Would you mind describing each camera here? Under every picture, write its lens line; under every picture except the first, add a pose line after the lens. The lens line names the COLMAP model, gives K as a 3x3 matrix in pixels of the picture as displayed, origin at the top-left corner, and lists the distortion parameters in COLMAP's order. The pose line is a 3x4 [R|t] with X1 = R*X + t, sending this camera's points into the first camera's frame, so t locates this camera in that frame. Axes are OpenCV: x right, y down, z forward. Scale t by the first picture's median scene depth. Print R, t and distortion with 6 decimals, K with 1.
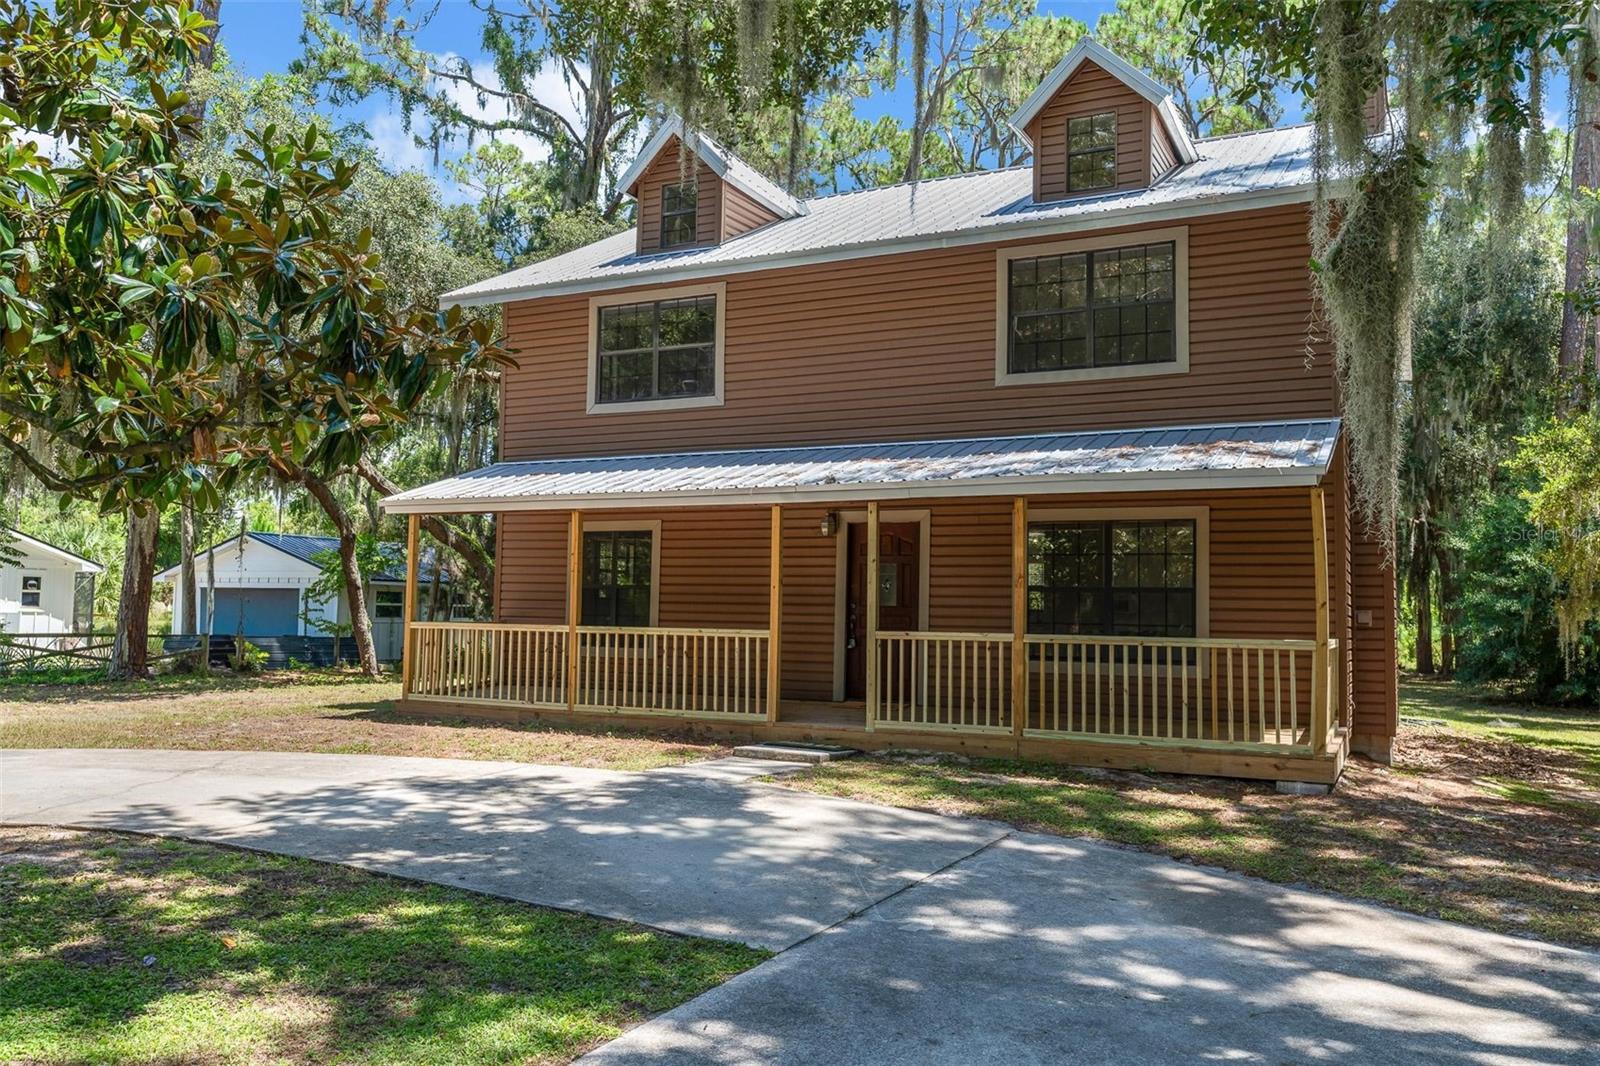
lens RADIAL K [[1235.1, 0, 799.0], [0, 1235.1, 535.3], [0, 0, 1]] dist [0.007116, -0.000513]
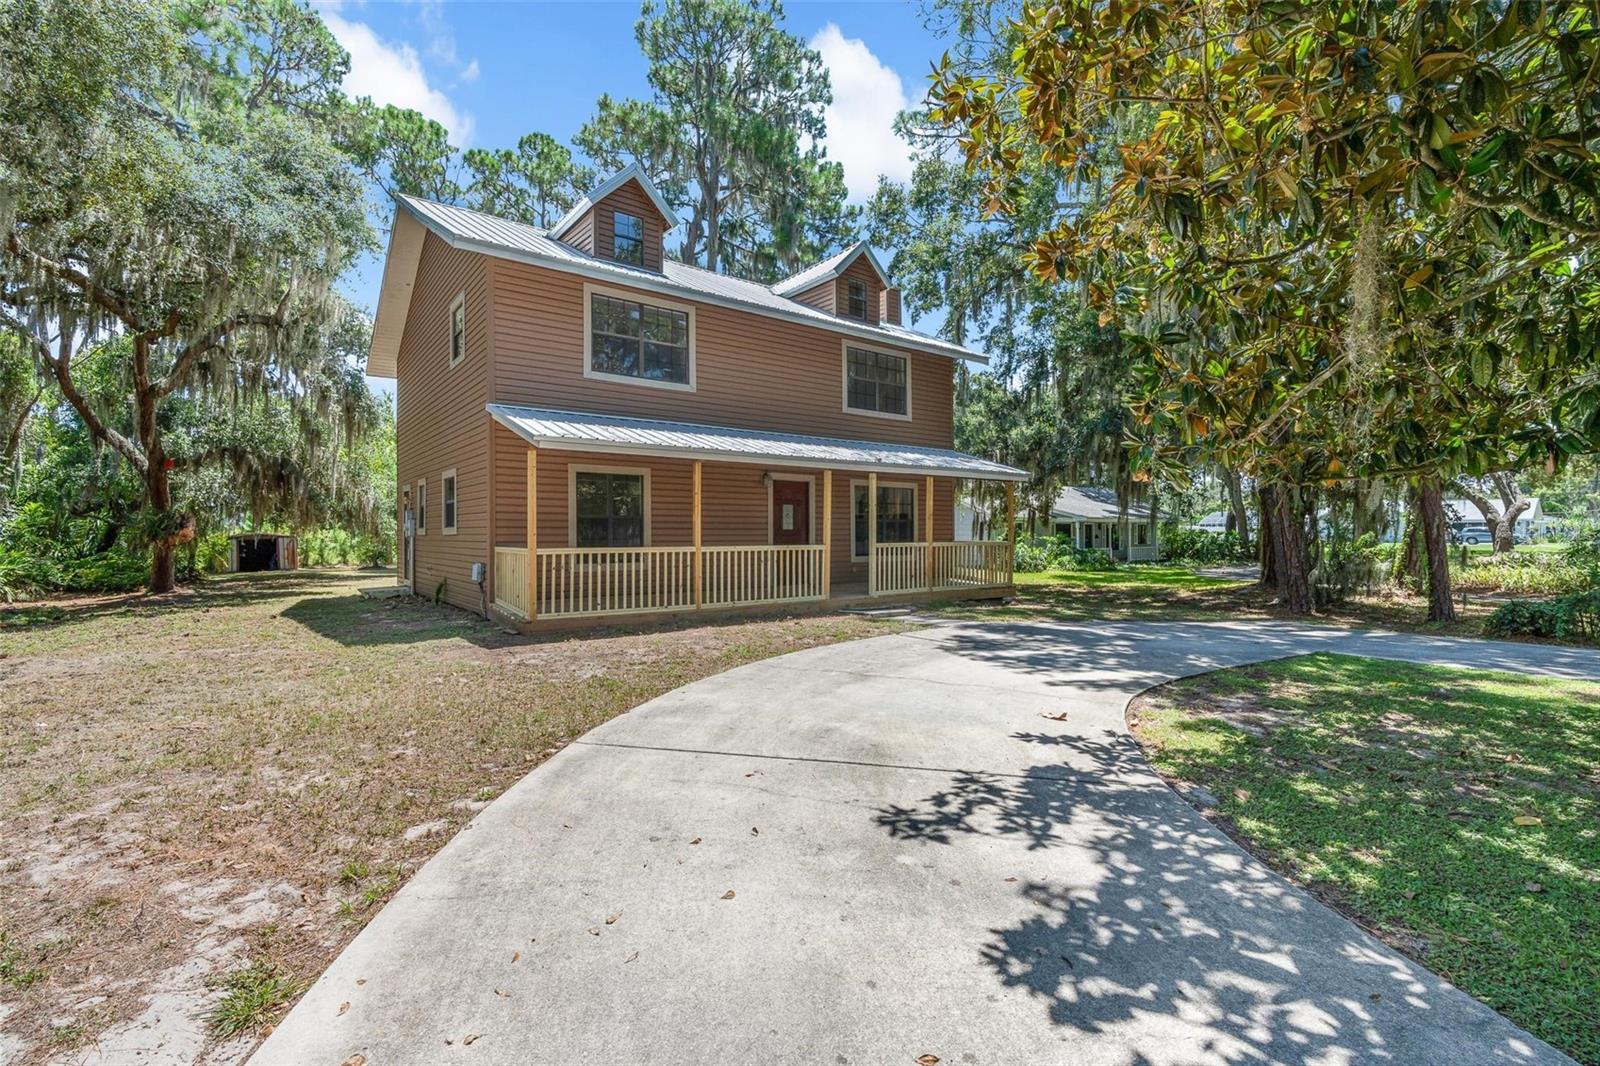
lens RADIAL K [[713.7, 0, 795.7], [0, 713.7, 530.1], [0, 0, 1]] dist [-0.011070, 0.004802]
pose [[0.441481, -0.011759, 0.897194, -0.847992], [-0.046703, 0.998258, 0.036065, 0.022573], [-0.896054, -0.057824, 0.440162, 0.572571]]
